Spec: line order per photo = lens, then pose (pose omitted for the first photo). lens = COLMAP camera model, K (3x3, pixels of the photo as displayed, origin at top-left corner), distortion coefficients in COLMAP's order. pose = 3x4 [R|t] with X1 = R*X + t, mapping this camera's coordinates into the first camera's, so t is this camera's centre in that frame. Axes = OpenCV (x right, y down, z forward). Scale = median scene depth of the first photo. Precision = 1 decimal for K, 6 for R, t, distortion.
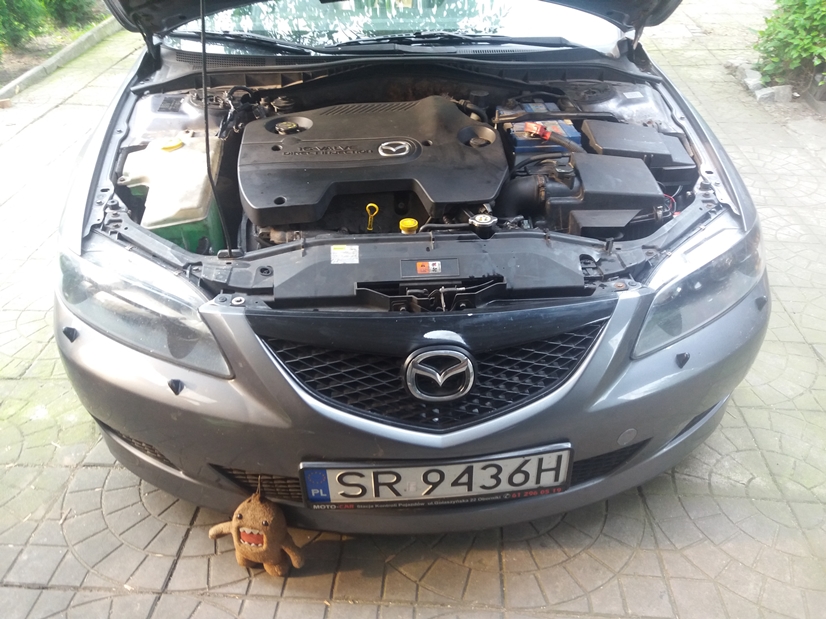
lens RADIAL K [[653.6, 0, 415.7], [0, 653.6, 325.9], [0, 0, 1]] dist [0.089835, -0.133735]
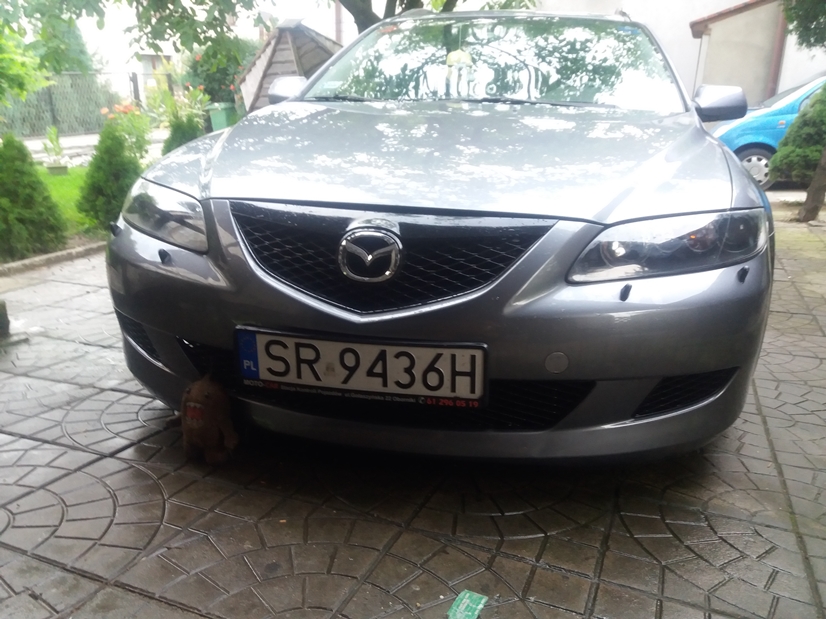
lens RADIAL K [[653.6, 0, 415.7], [0, 653.6, 325.9], [0, 0, 1]] dist [0.089835, -0.133735]
pose [[0.950944, 0.111760, -0.288472, 0.356530], [-0.202890, 0.929228, -0.308821, 0.408834], [0.233542, 0.352199, 0.906319, 0.066109]]
